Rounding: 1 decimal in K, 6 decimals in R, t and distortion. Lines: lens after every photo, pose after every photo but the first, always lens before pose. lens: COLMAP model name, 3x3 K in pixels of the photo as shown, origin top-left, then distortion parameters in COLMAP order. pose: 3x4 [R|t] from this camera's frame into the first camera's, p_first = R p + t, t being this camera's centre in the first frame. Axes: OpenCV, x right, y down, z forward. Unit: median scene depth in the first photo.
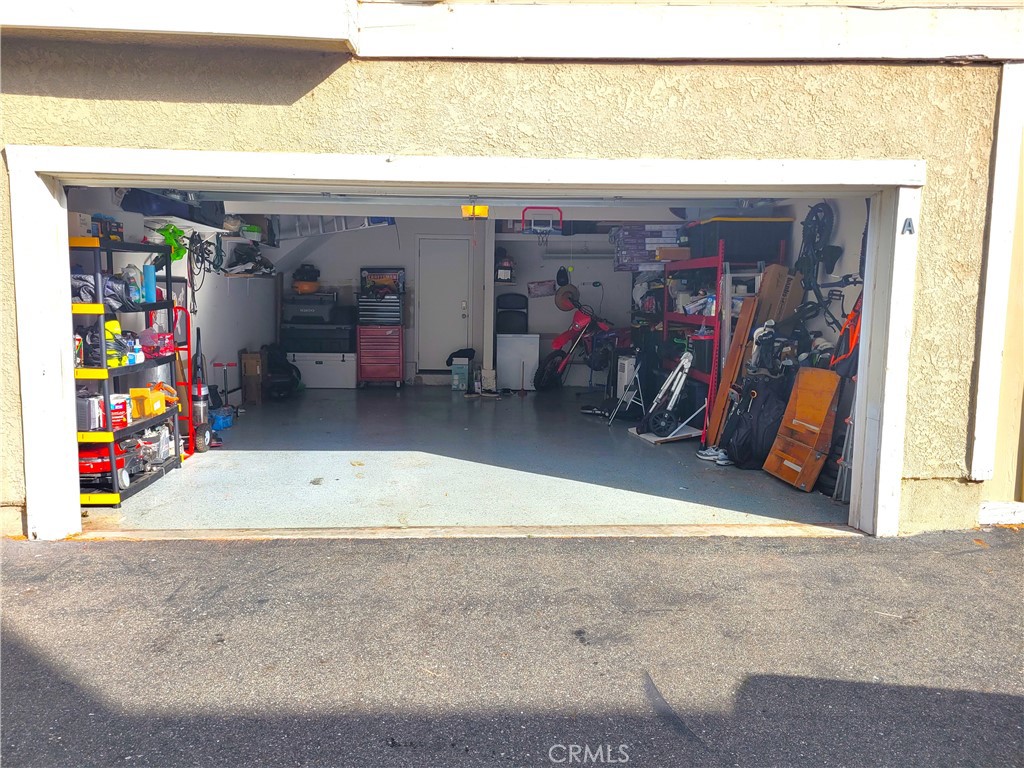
lens RADIAL K [[774.7, 0, 508.1], [0, 774.7, 383.3], [0, 0, 1]] dist [0.052397, -0.040718]
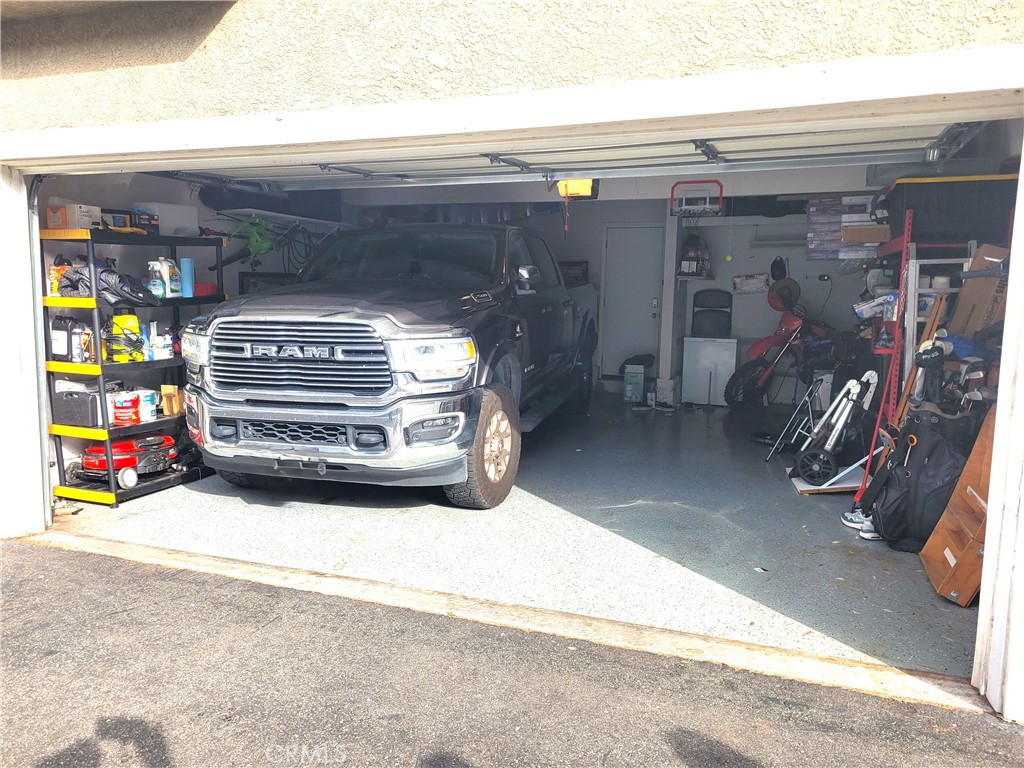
lens RADIAL K [[774.7, 0, 511.8], [0, 774.7, 383.3], [0, 0, 1]] dist [0.052397, -0.040718]
pose [[0.912345, 0.051008, -0.406233, 0.354488], [-0.049655, 0.998670, 0.013879, -0.034866], [0.406401, 0.007509, 0.913664, 0.326906]]
